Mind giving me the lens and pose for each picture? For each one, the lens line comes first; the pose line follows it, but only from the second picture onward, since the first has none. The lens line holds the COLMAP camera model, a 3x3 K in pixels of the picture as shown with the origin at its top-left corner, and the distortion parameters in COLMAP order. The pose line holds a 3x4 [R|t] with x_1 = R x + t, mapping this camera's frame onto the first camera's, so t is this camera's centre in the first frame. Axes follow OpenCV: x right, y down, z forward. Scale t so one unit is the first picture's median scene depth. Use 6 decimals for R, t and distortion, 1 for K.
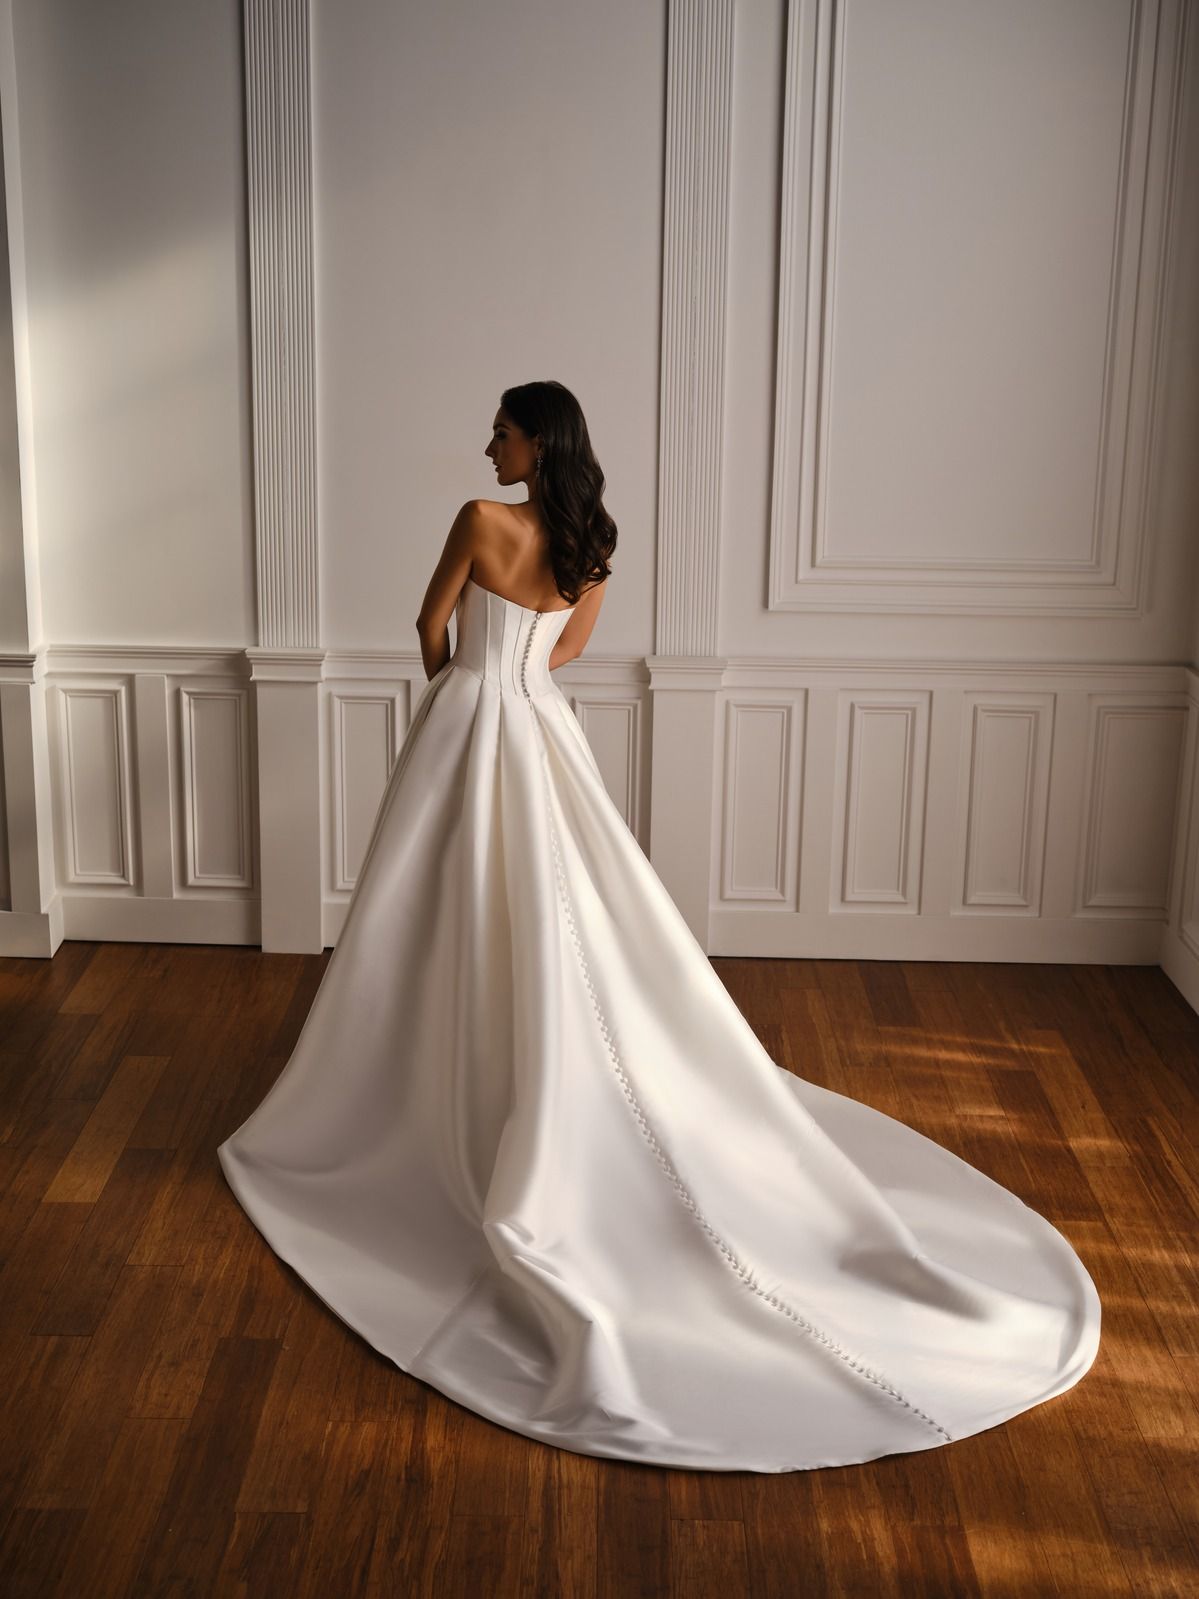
lens RADIAL K [[2284.4, 0, 591.8], [0, 2284.4, 803.5], [0, 0, 1]] dist [-0.008731, 0.000000]
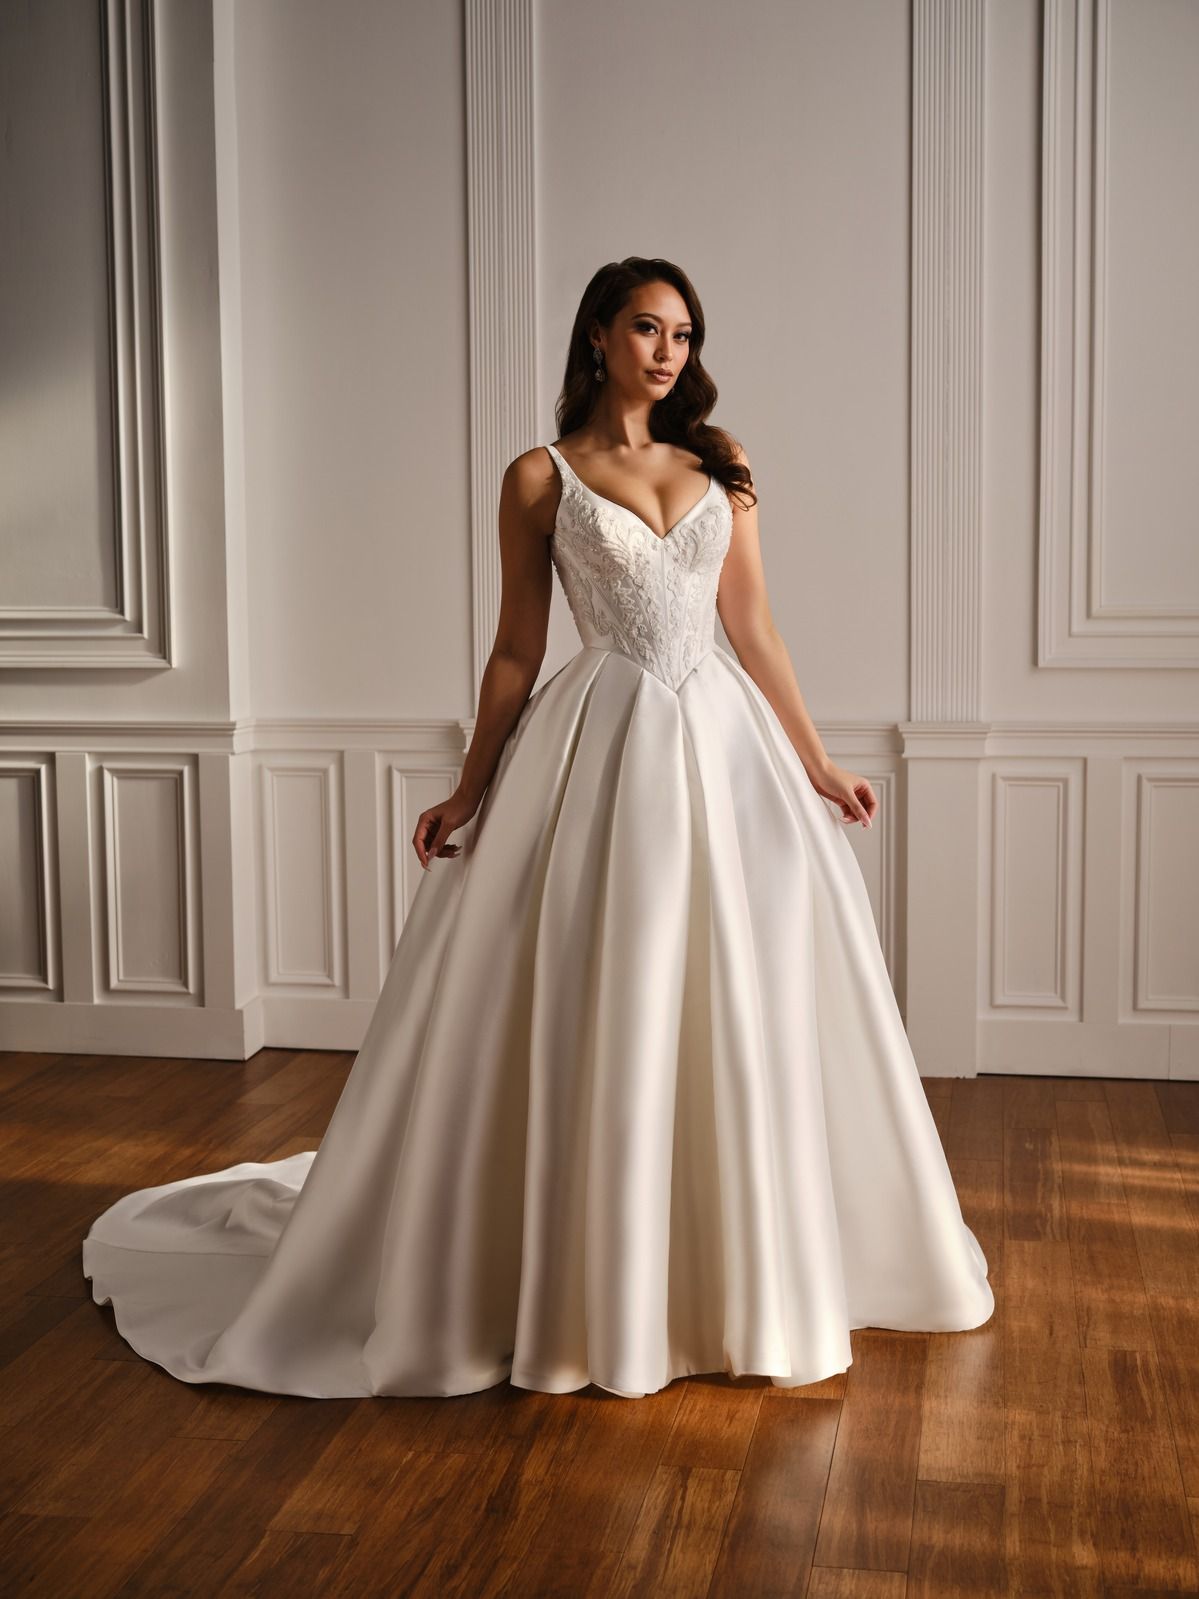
lens RADIAL K [[2284.4, 0, 599.6], [0, 2284.4, 796.0], [0, 0, 1]] dist [-0.008731, 0.000000]
pose [[0.986104, -0.005937, -0.166025, 0.057106], [-0.021646, 0.986251, -0.163833, 0.114157], [0.164715, 0.165150, 0.972417, 0.123289]]
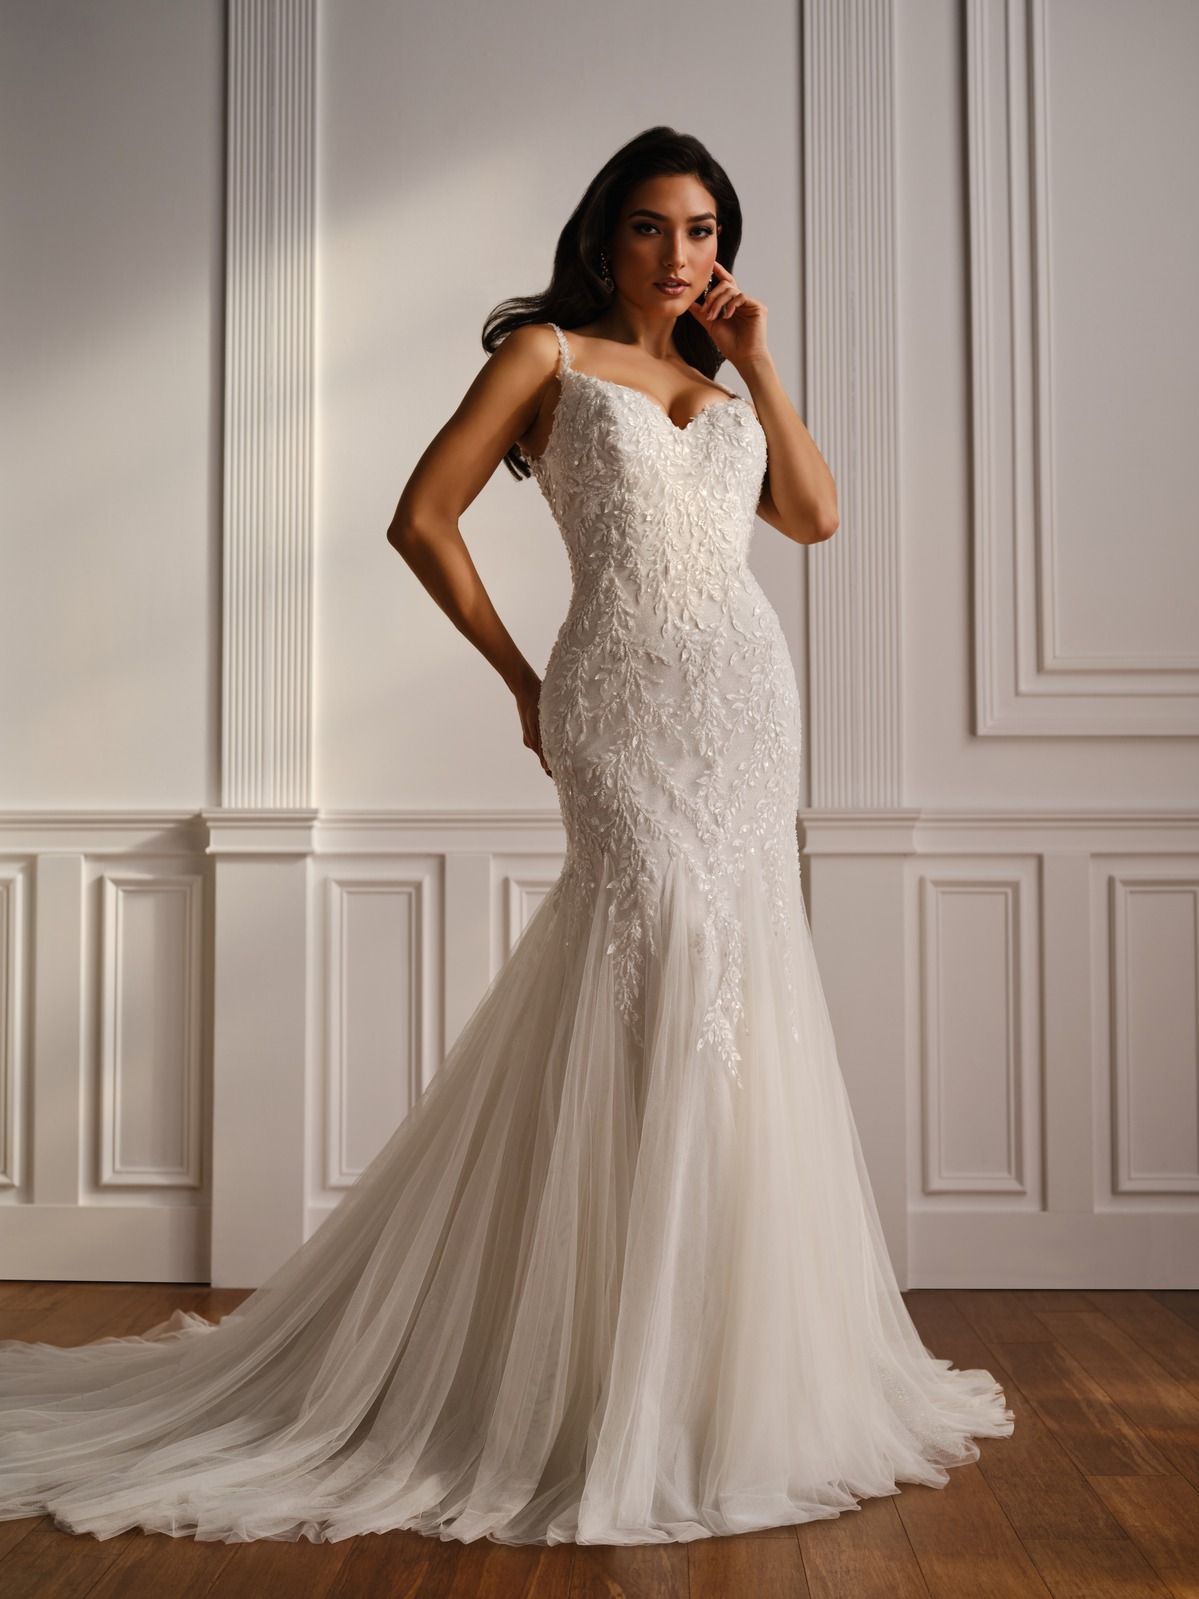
lens RADIAL K [[2284.4, 0, 591.9], [0, 2284.4, 783.8], [0, 0, 1]] dist [-0.008731, 0.000000]
pose [[0.999614, -0.017656, -0.021447, -0.022329], [0.009900, 0.947772, -0.318796, 0.143941], [0.025955, 0.318460, 0.947581, 0.368991]]
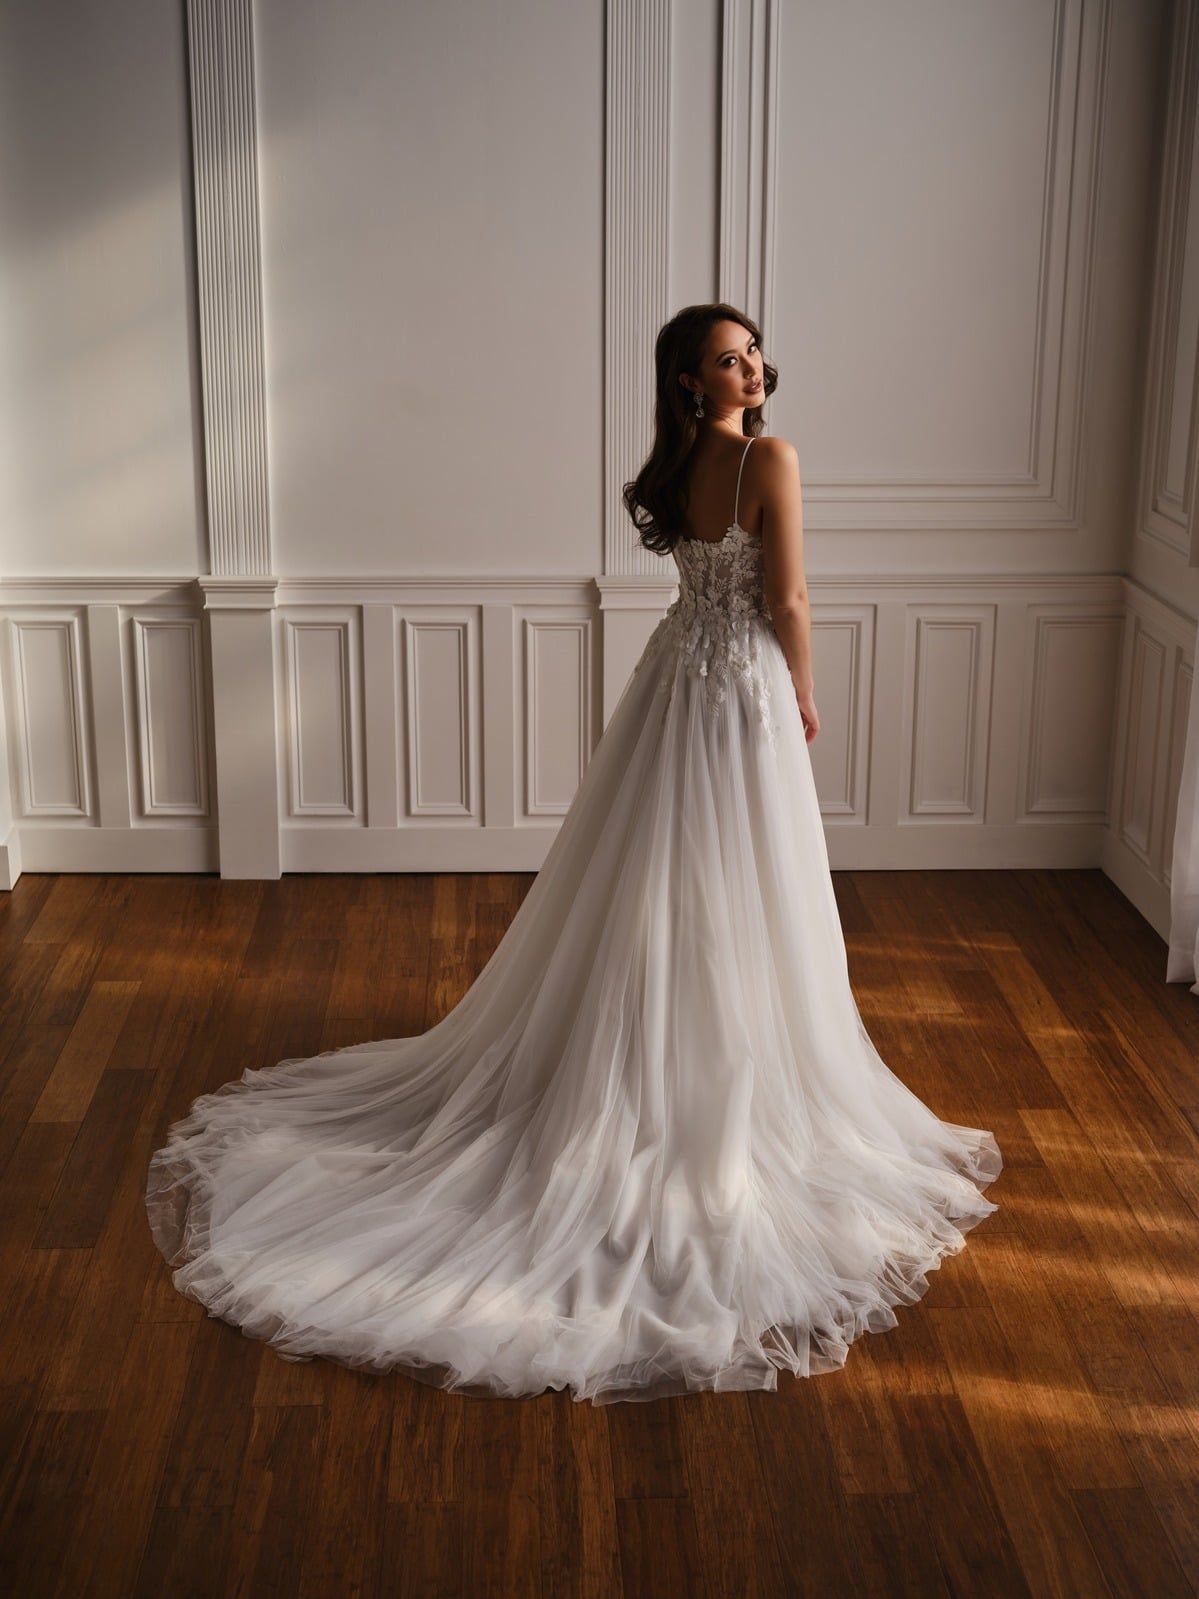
lens RADIAL K [[2284.4, 0, 593.6], [0, 2284.4, 795.6], [0, 0, 1]] dist [-0.008731, 0.000000]
pose [[0.998604, -0.025231, 0.046413, -0.027260], [0.024239, 0.999468, 0.021811, 0.010757], [-0.046939, -0.020656, 0.998684, -0.015468]]
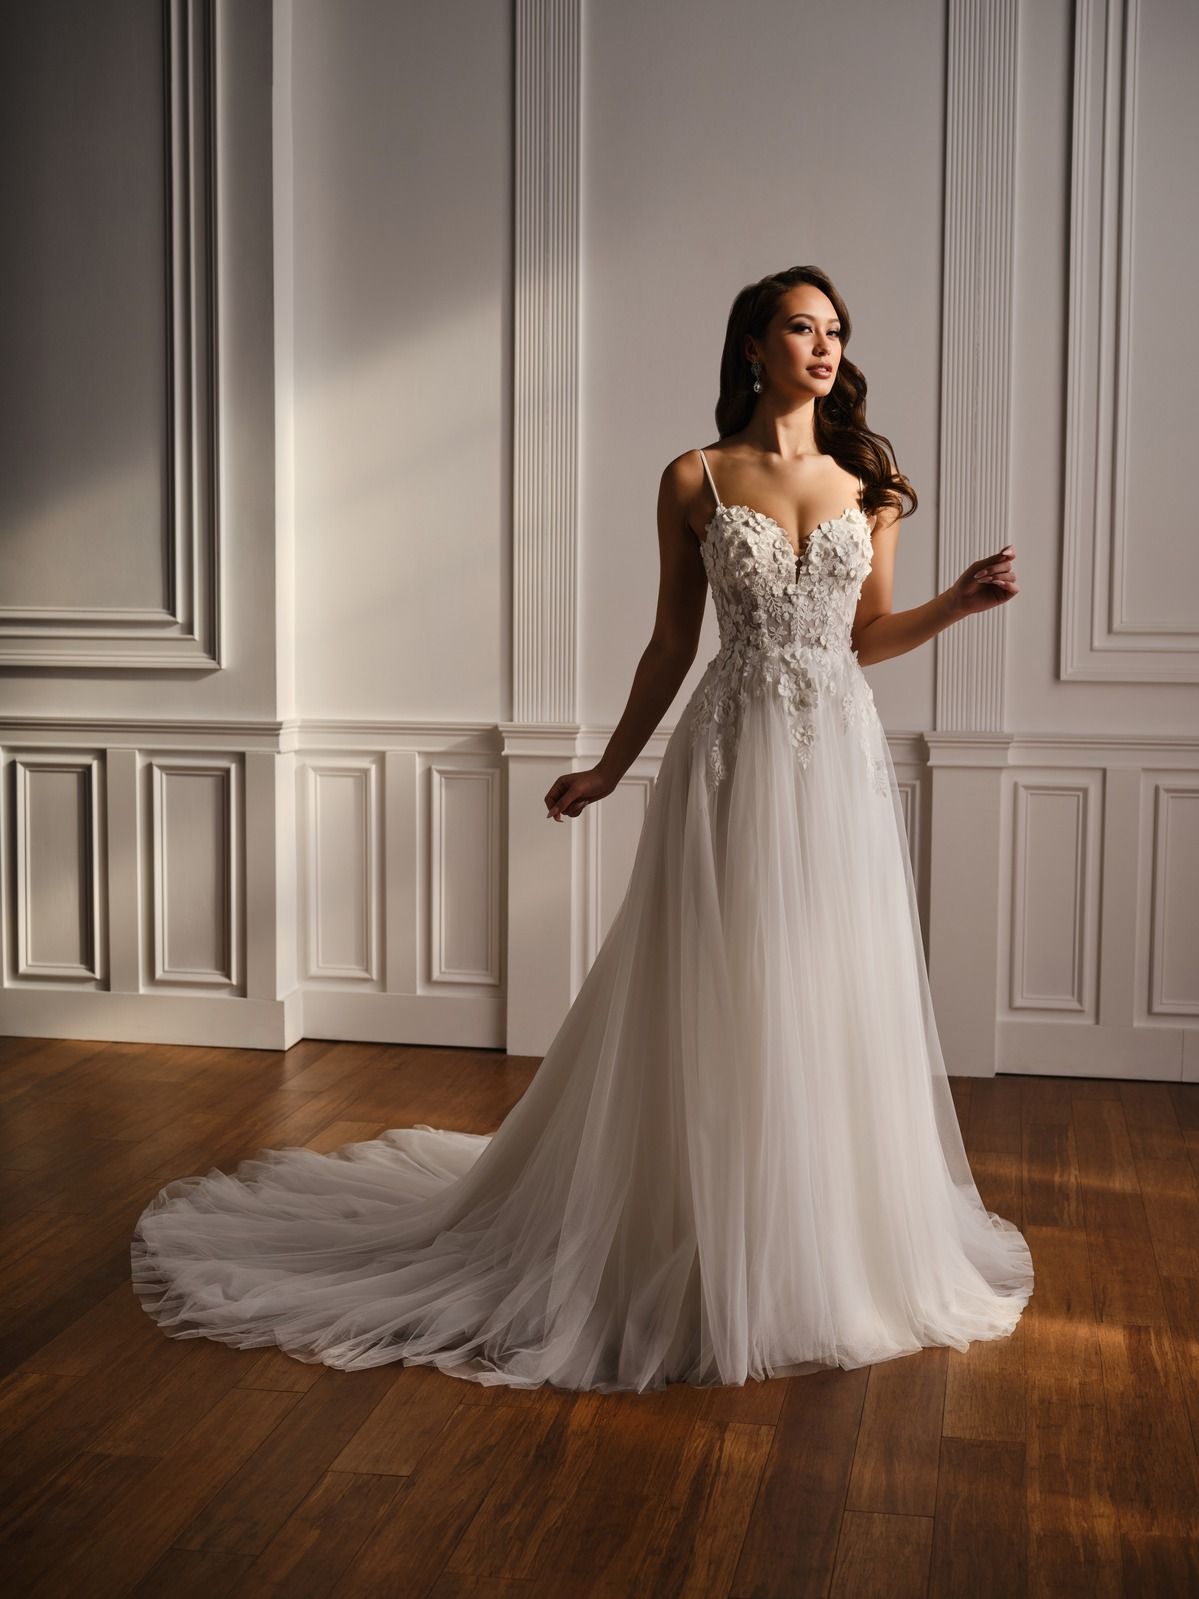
lens RADIAL K [[2284.4, 0, 596.2], [0, 2284.4, 796.6], [0, 0, 1]] dist [-0.008731, 0.000000]
pose [[0.985132, 0.007582, -0.171633, 0.052301], [-0.037677, 0.984240, -0.172779, 0.127336], [0.167618, 0.176677, 0.969891, 0.093389]]
